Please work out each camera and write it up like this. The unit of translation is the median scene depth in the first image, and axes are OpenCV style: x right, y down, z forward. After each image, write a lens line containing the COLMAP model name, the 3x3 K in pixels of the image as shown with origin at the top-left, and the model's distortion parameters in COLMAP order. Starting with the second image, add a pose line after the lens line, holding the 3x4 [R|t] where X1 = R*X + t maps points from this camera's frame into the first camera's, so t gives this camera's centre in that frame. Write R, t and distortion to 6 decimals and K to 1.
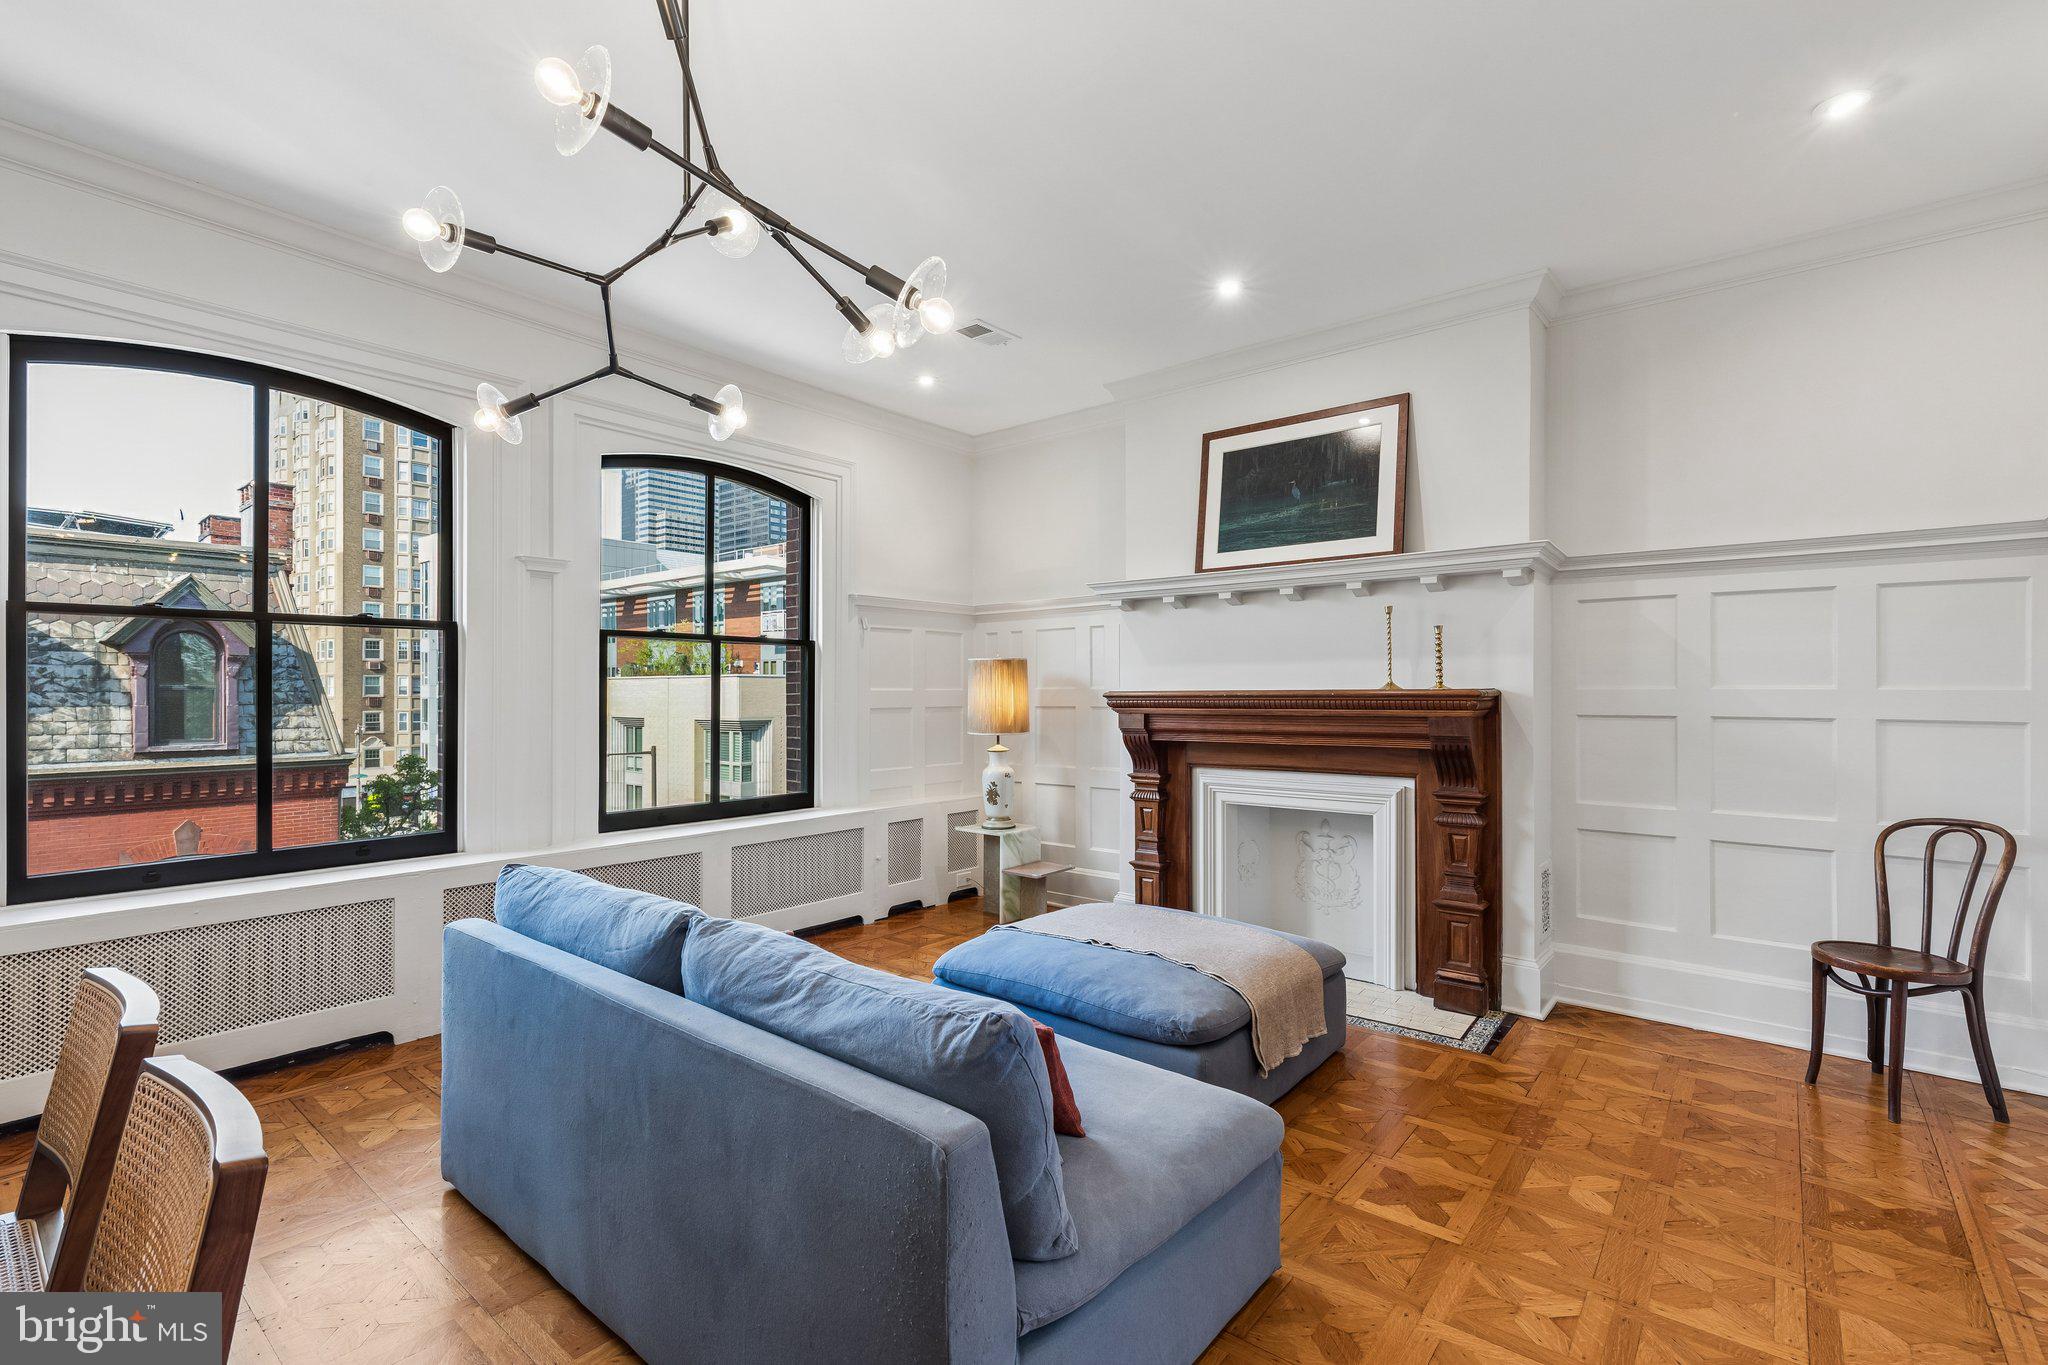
lens RADIAL K [[920.0, 0, 1020.4], [0, 920.0, 686.9], [0, 0, 1]] dist [0.008152, -0.001321]
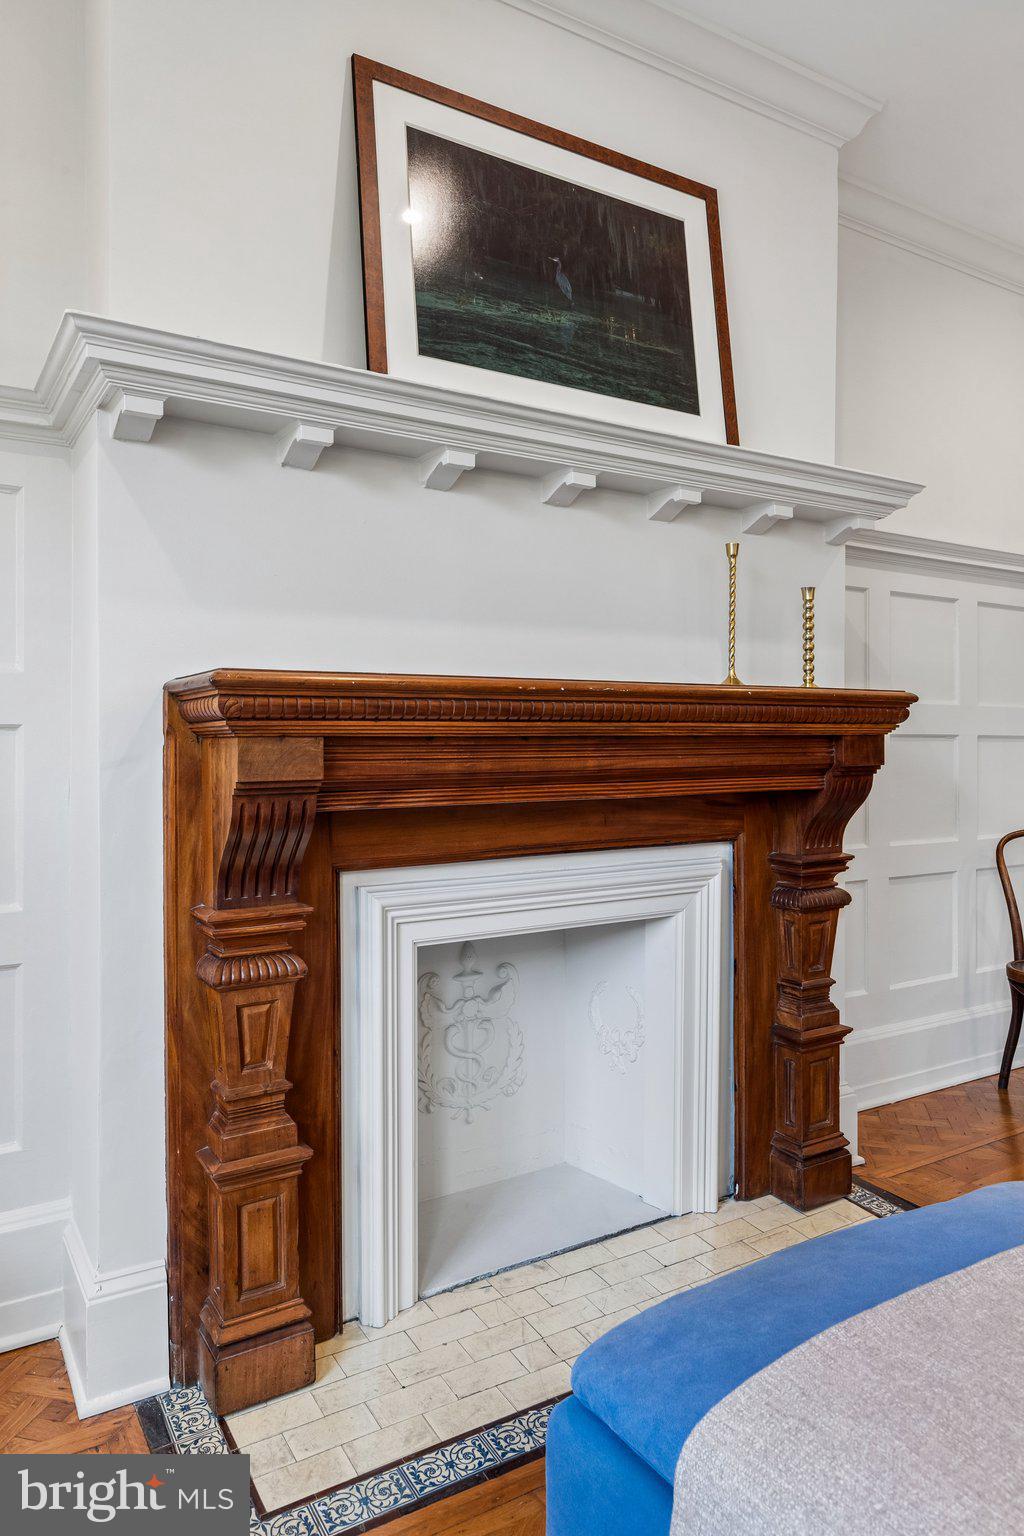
lens RADIAL K [[1042.9, 0, 502.0], [0, 1042.9, 739.0], [0, 0, 1]] dist [-0.005737, 0.000214]
pose [[0.318045, 0.000733, 0.948075, -0.270604], [-0.006755, 0.999976, 0.001493, 0.035087], [-0.948052, -0.006880, 0.318042, 0.974184]]
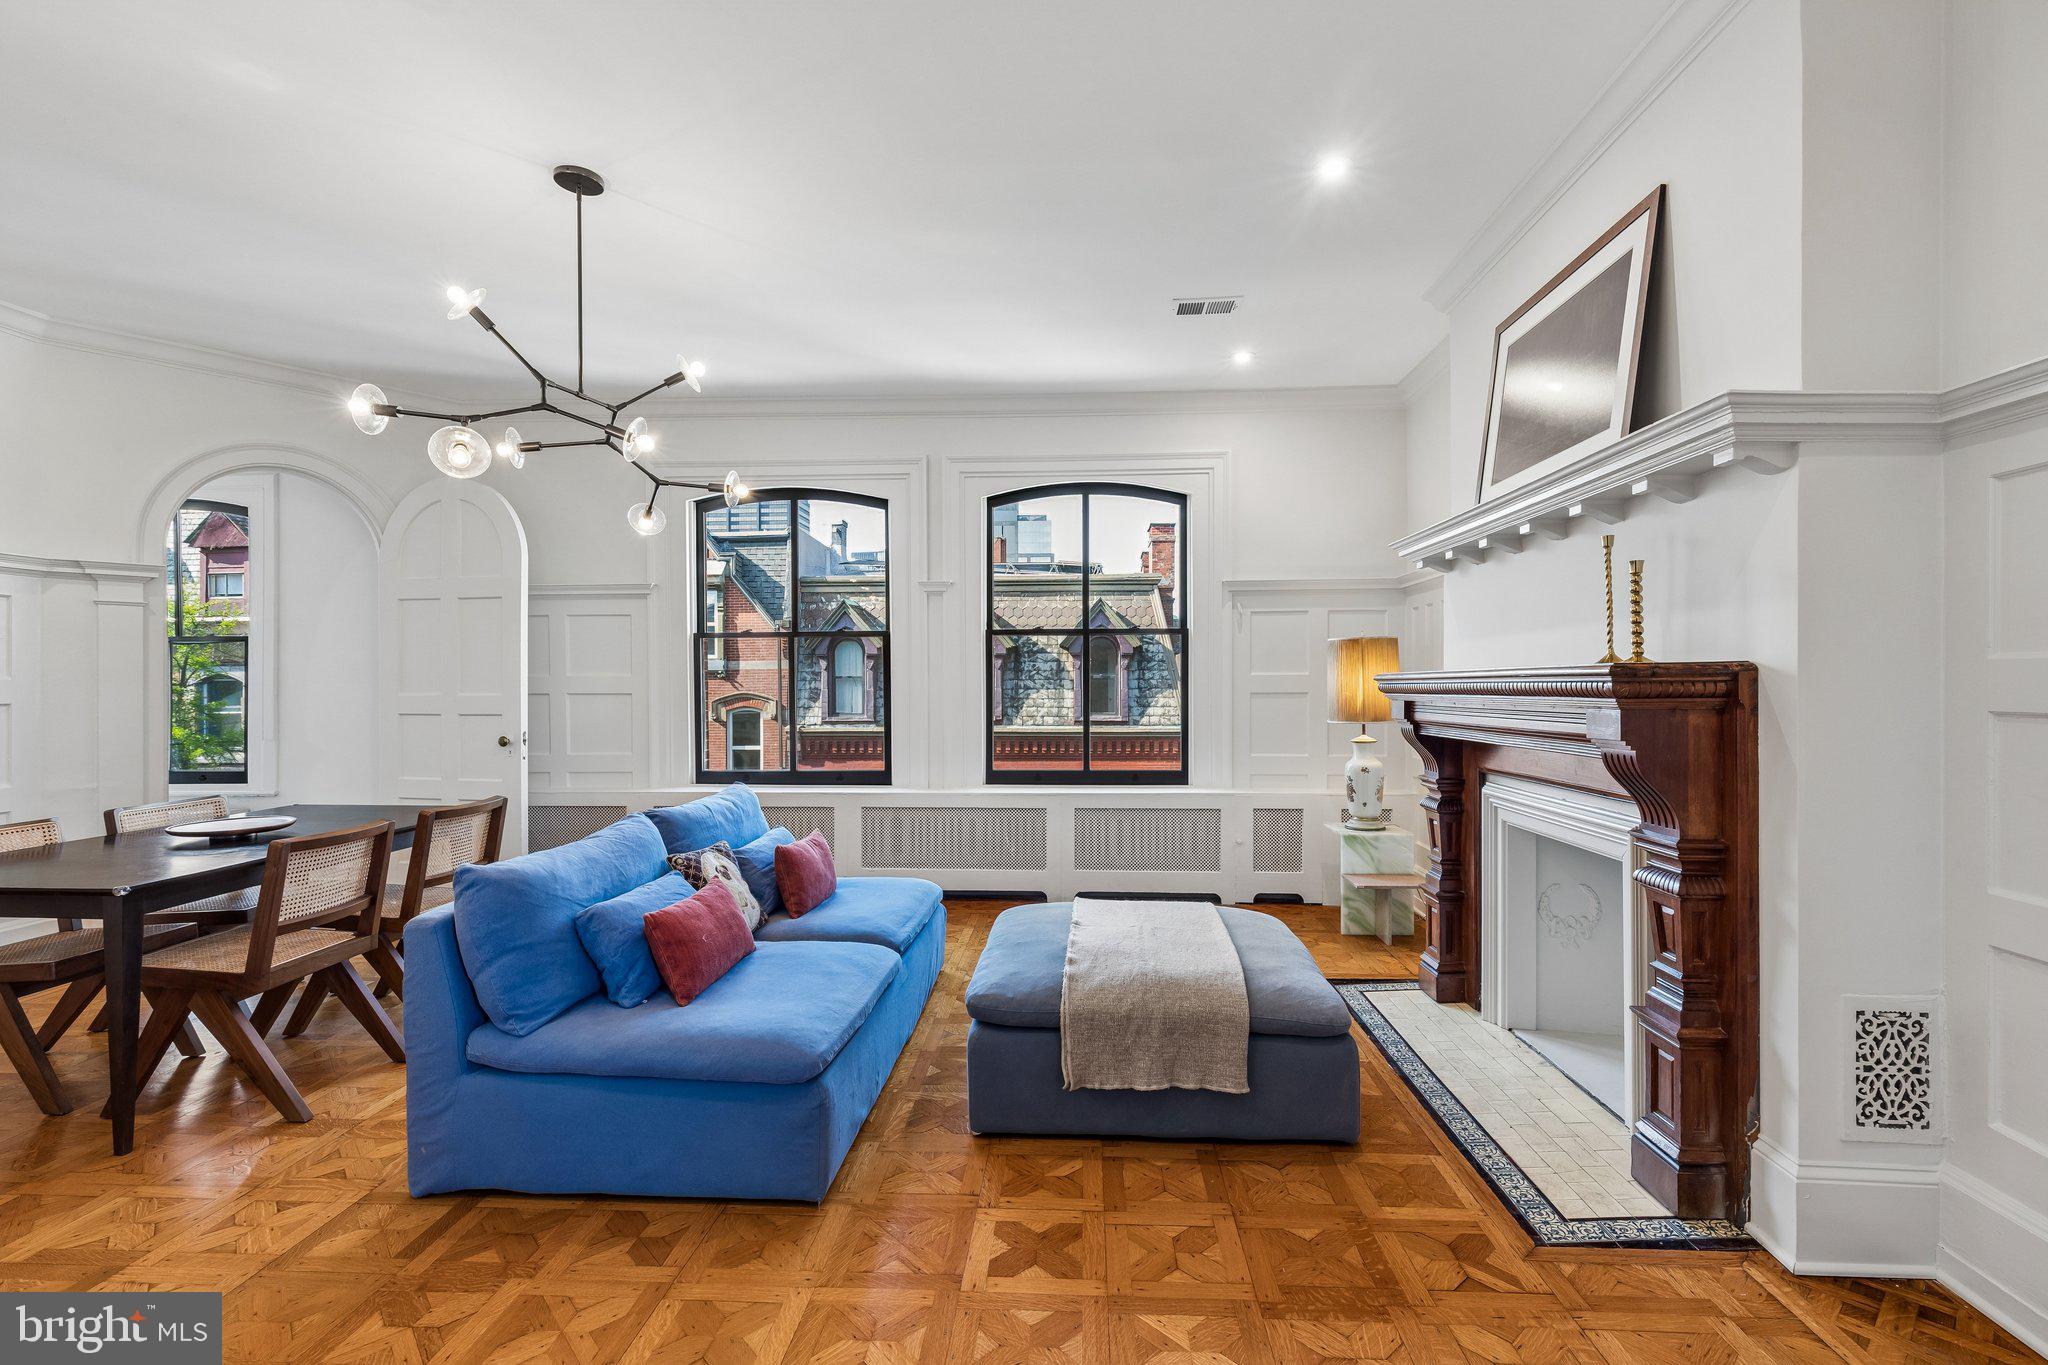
lens RADIAL K [[920.0, 0, 1029.2], [0, 920.0, 682.0], [0, 0, 1]] dist [0.008152, -0.001321]
pose [[0.590926, -0.001551, -0.806724, 0.712833], [0.008945, 0.999949, 0.004629, 0.007207], [0.806676, -0.009952, 0.590910, 0.307795]]
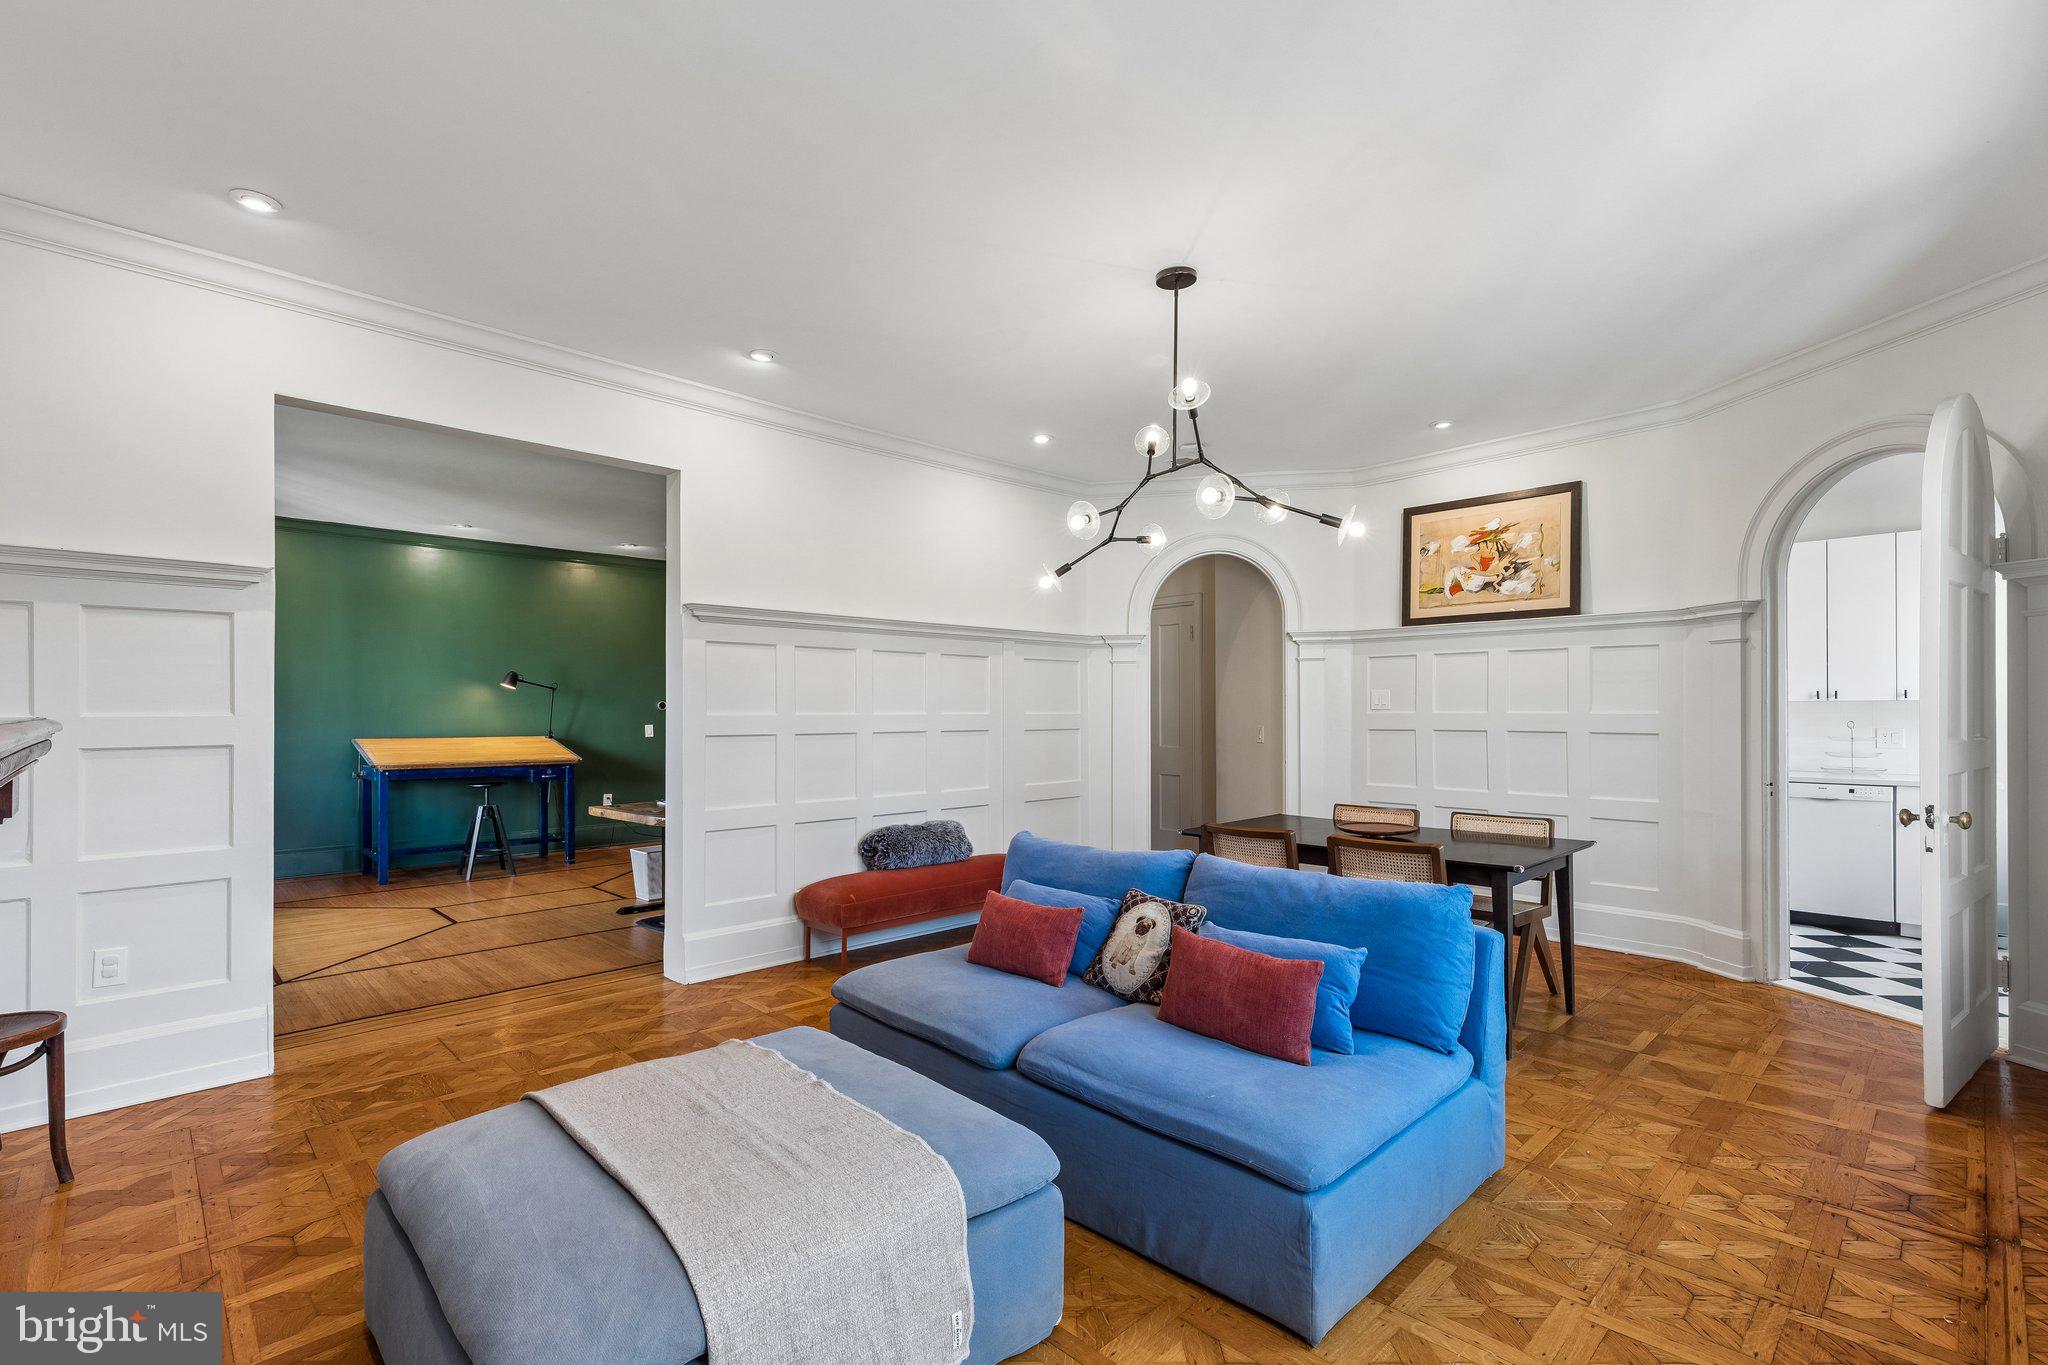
lens RADIAL K [[920.0, 0, 1019.0], [0, 920.0, 702.7], [0, 0, 1]] dist [0.008152, -0.001321]
pose [[-0.993362, 0.002616, 0.115001, -0.112043], [0.000852, 0.999881, -0.015381, 0.001902], [-0.115027, -0.015181, -0.993246, 1.378579]]
